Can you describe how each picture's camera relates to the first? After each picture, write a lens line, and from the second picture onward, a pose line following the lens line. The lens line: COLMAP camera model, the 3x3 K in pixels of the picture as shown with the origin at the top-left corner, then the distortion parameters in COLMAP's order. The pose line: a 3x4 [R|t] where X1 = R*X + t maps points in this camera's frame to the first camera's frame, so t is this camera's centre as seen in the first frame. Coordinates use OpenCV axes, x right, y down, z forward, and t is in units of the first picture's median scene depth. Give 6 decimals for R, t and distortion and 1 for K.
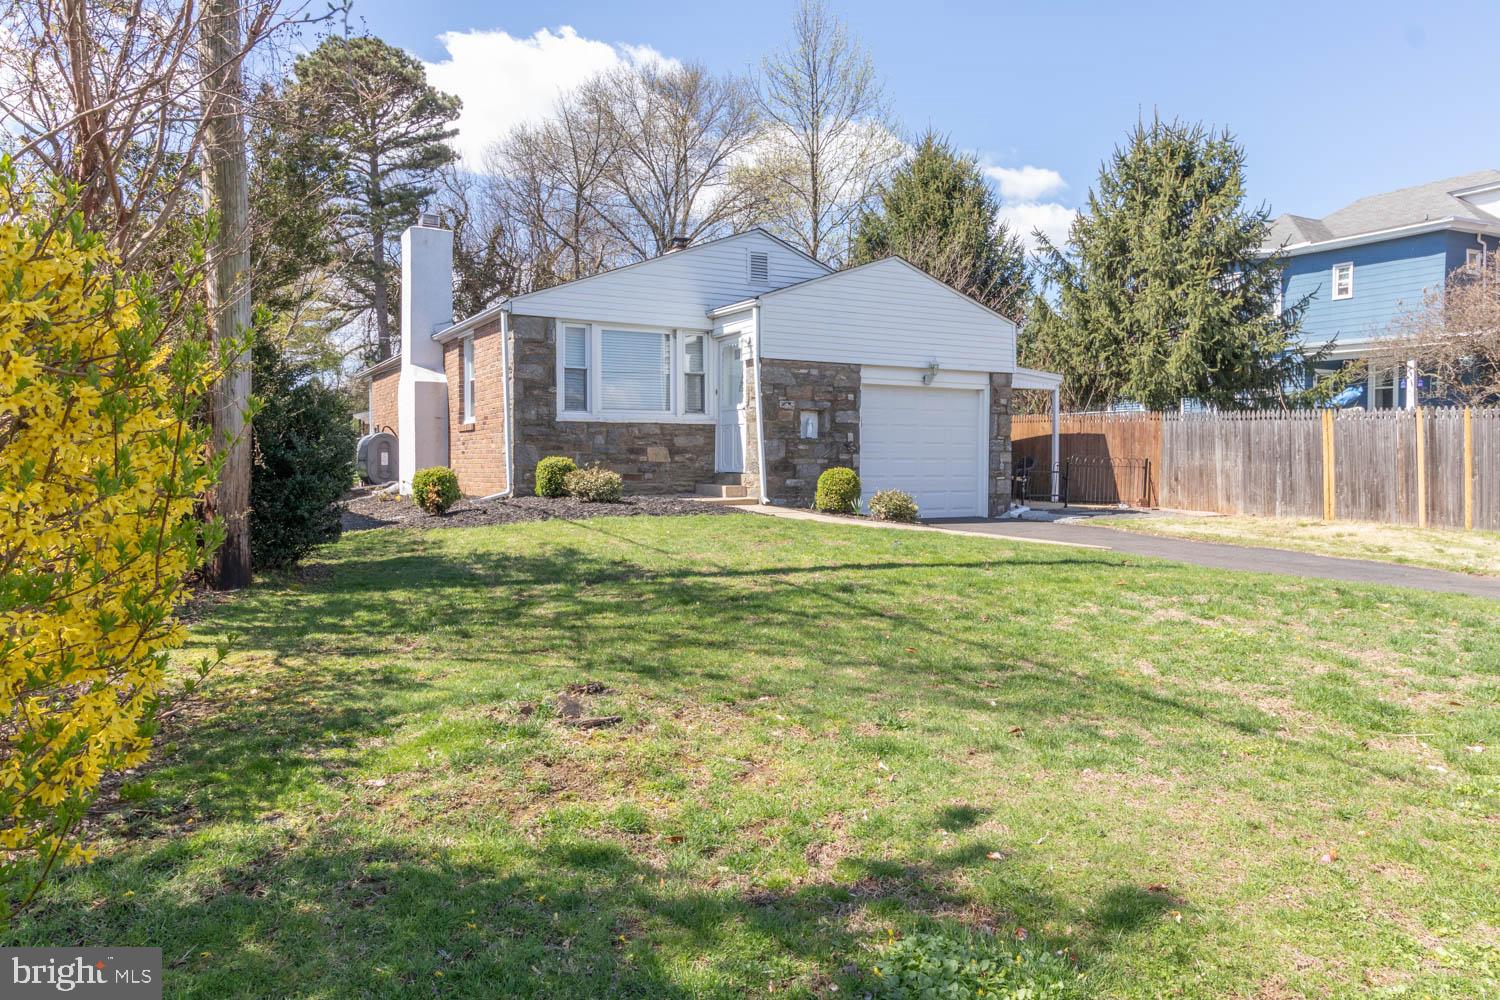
lens RADIAL K [[1050.6, 0, 762.1], [0, 1050.6, 480.2], [0, 0, 1]] dist [-0.007120, 0.005001]
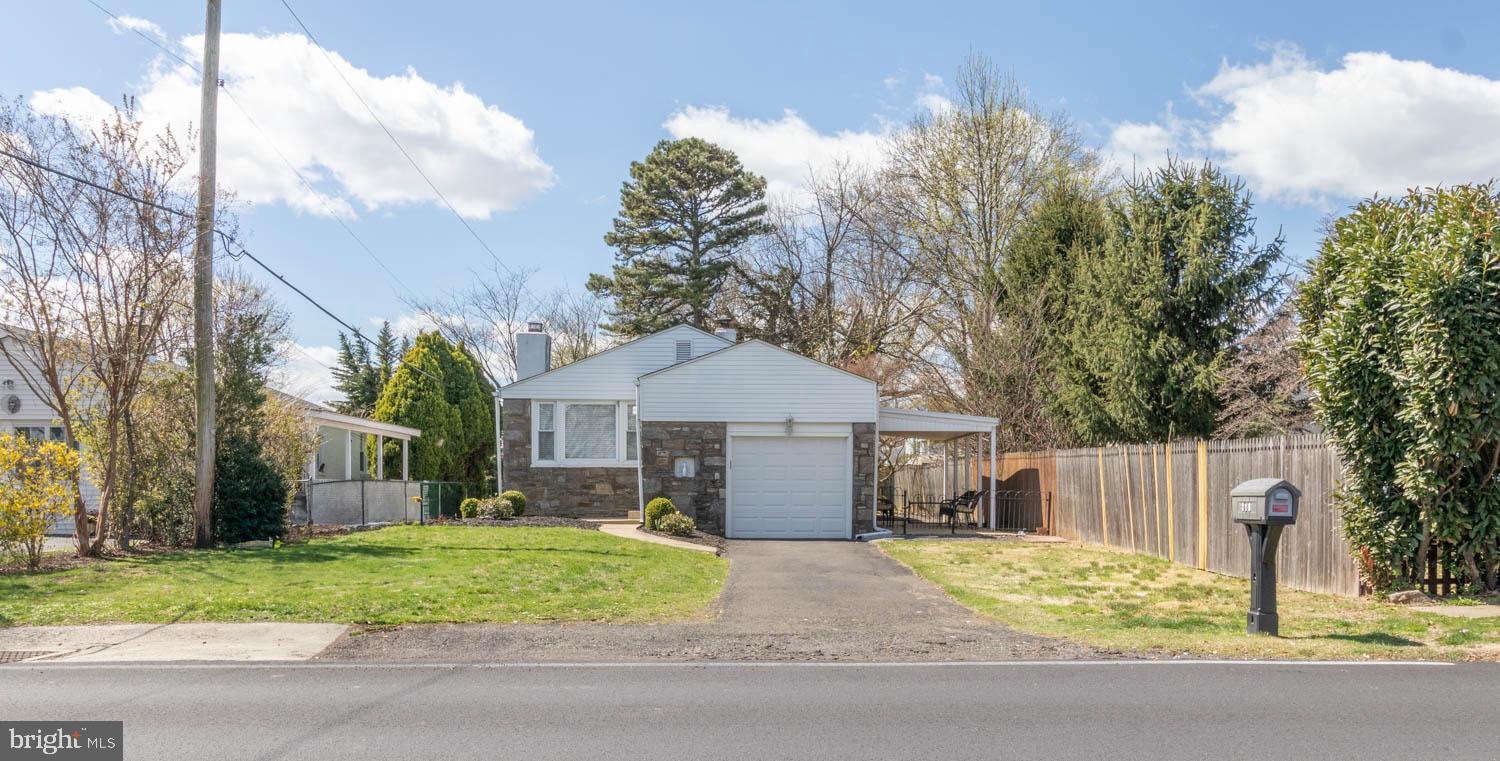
lens RADIAL K [[1152.6, 0, 747.8], [0, 1152.6, 524.2], [0, 0, 1]] dist [-0.001311, 0.001543]
pose [[0.876467, 0.010856, -0.481340, 0.767439], [-0.009089, 0.999941, 0.006002, 0.011002], [0.481376, -0.000885, 0.876514, -0.261062]]
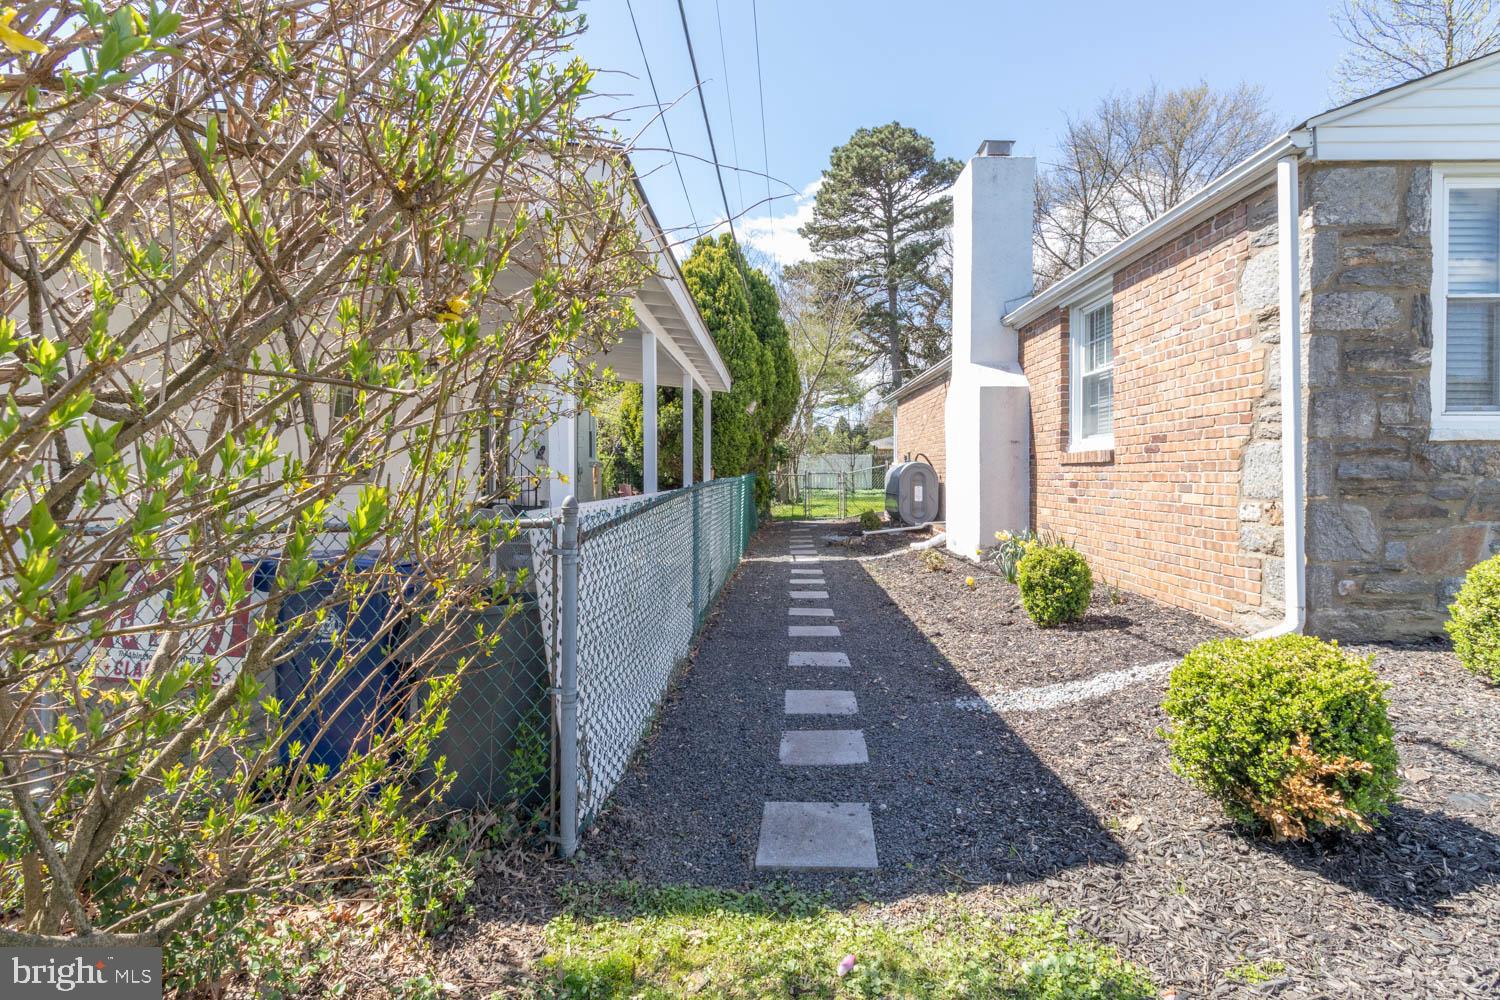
lens RADIAL K [[694.9, 0, 753.2], [0, 694.9, 493.2], [0, 0, 1]] dist [0.000374, -0.000012]
pose [[0.861738, 0.011316, -0.507228, -0.244731], [-0.005057, 0.999893, 0.013715, -0.035048], [0.507329, -0.009253, 0.861703, 0.585675]]
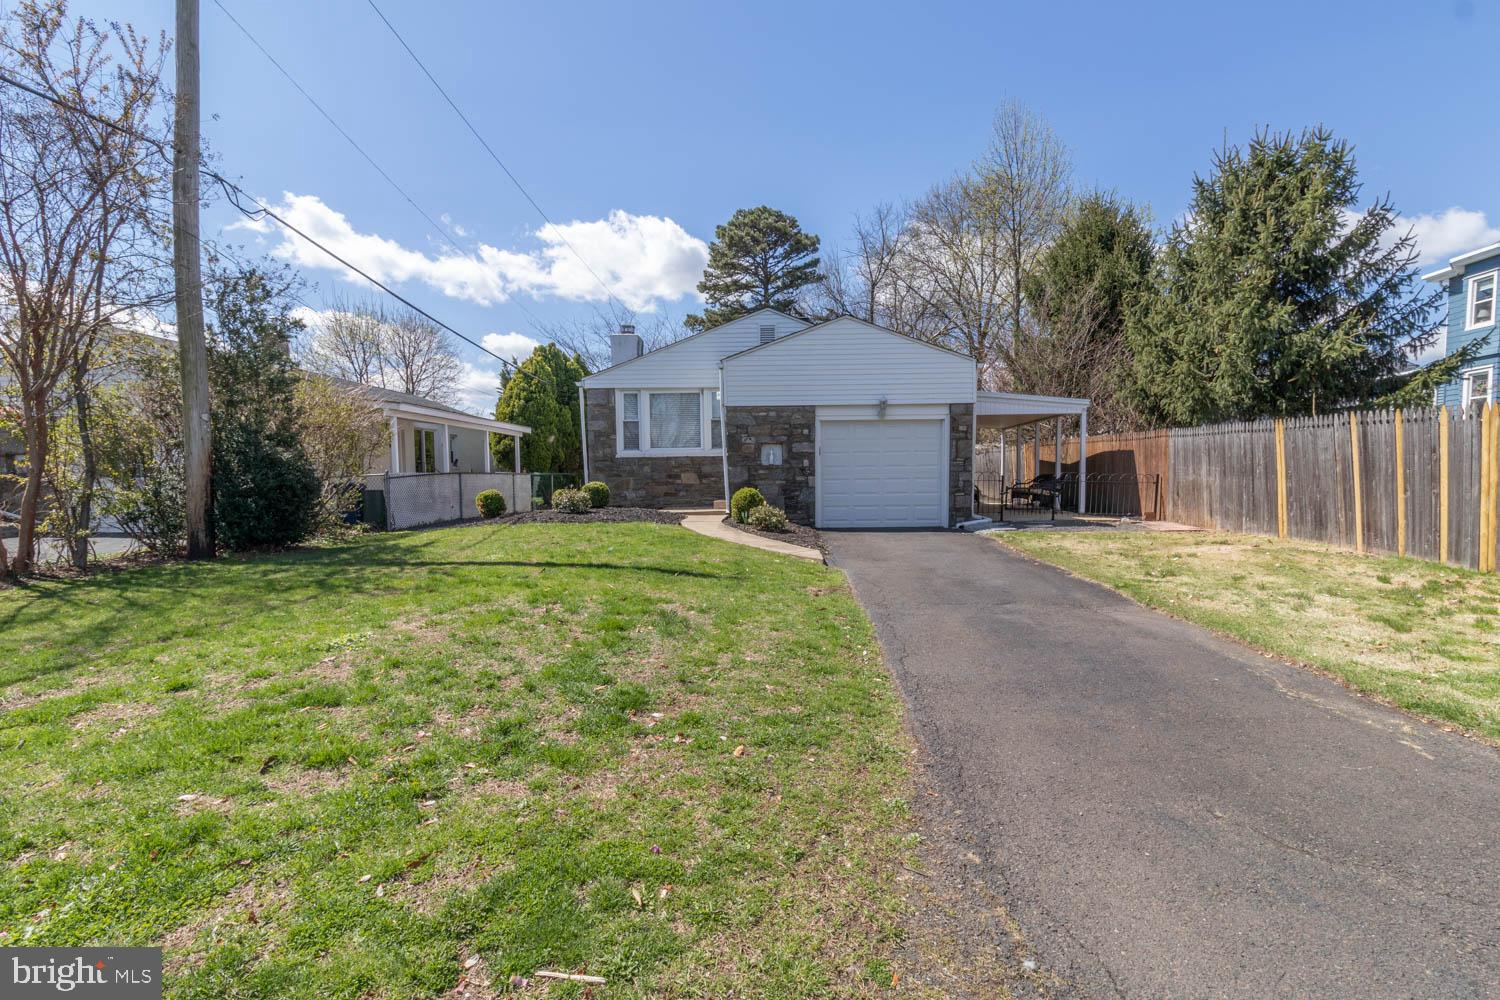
lens RADIAL K [[716.9, 0, 765.1], [0, 716.9, 518.6], [0, 0, 1]] dist [0.003016, -0.000290]
pose [[0.855907, 0.015287, -0.516903, 0.456108], [0.004773, 0.999287, 0.037456, -0.005667], [0.517107, -0.034526, 0.855224, 0.202691]]
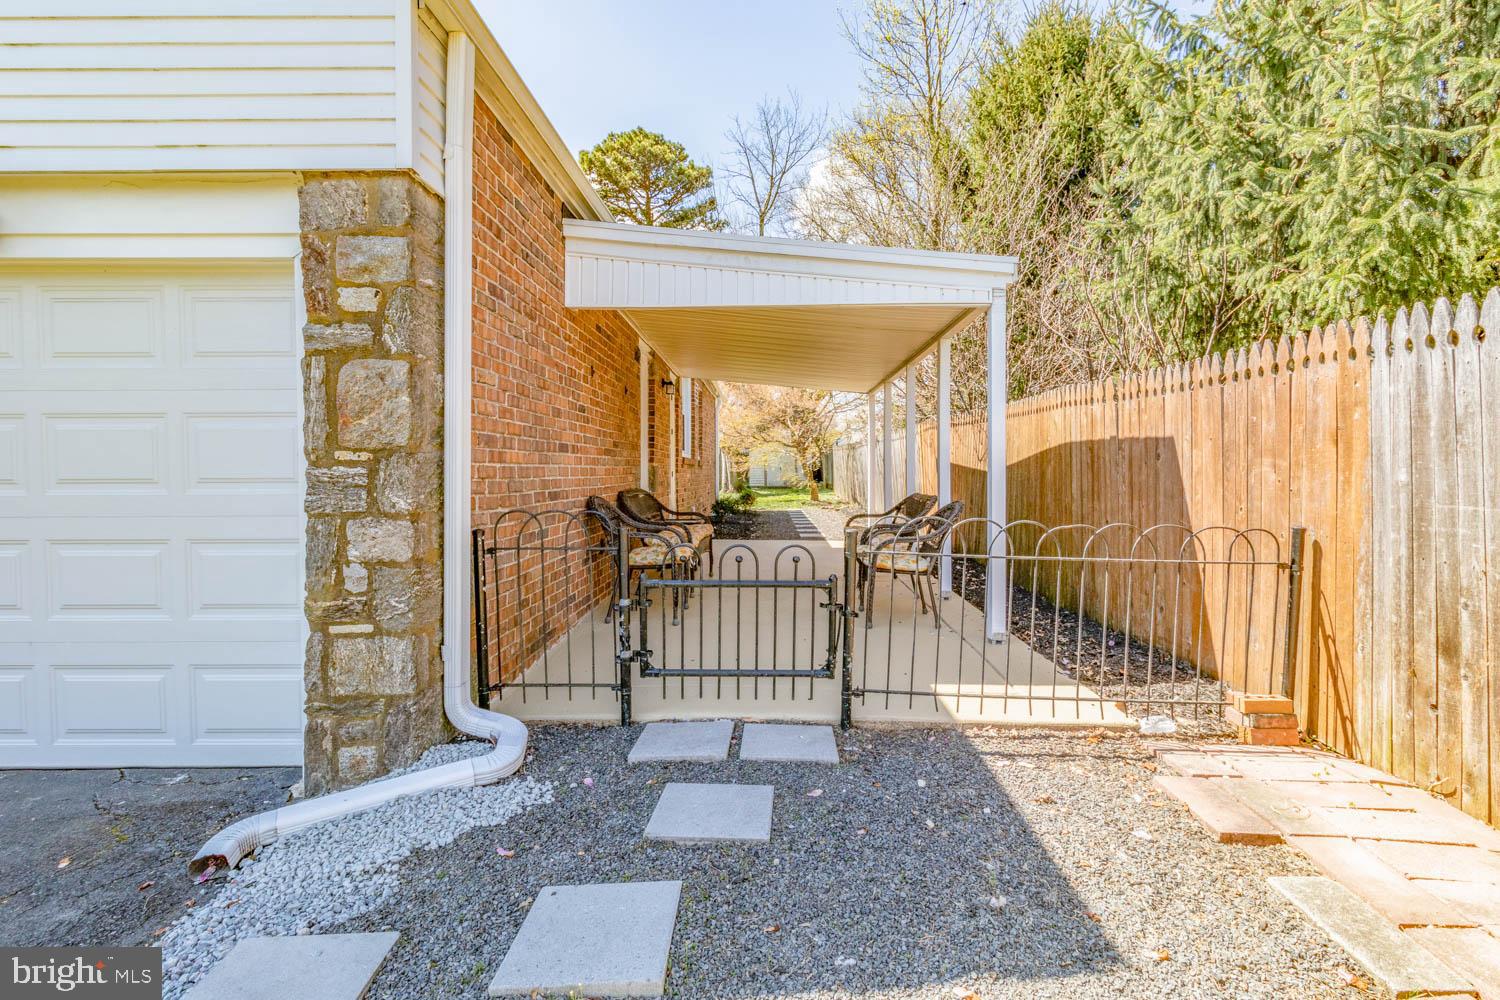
lens RADIAL K [[693.9, 0, 766.8], [0, 693.9, 487.0], [0, 0, 1]] dist [0.000290, 0.000471]
pose [[0.868762, 0.006183, -0.495191, 0.385205], [-0.003292, 0.999972, 0.006710, -0.035027], [0.495219, -0.004200, 0.868758, 0.913071]]
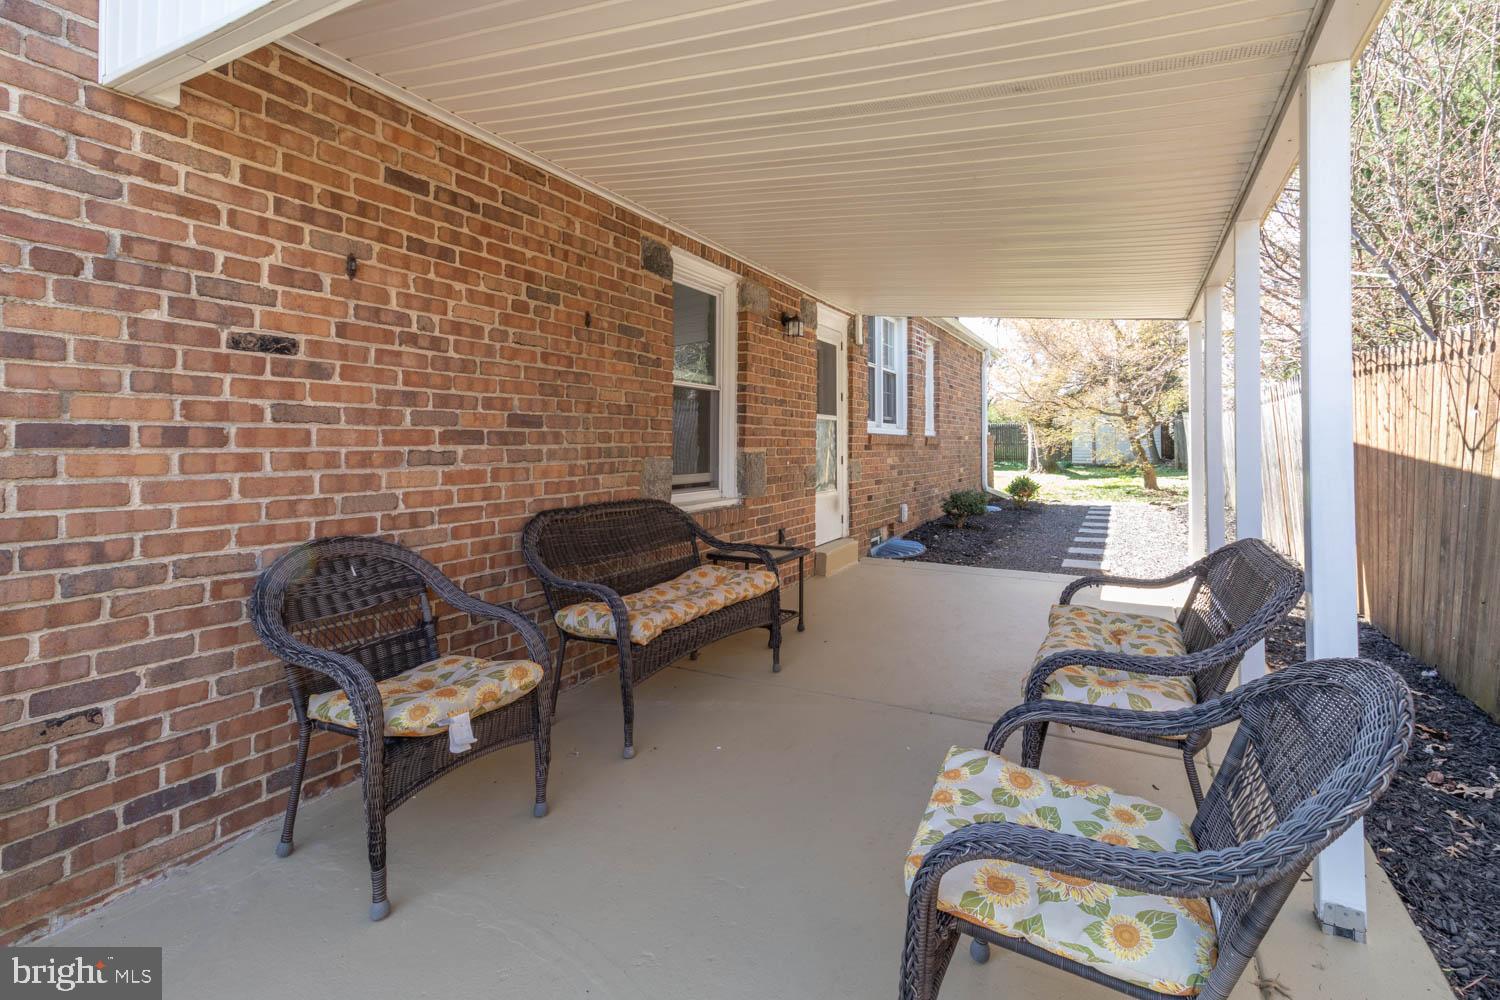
lens RADIAL K [[703.5, 0, 774.1], [0, 703.5, 442.0], [0, 0, 1]] dist [0.001527, -0.000226]
pose [[0.553431, -0.019860, -0.832658, 0.332873], [0.004092, 0.999768, -0.021126, -0.044107], [0.832885, 0.008284, 0.553384, 1.134482]]
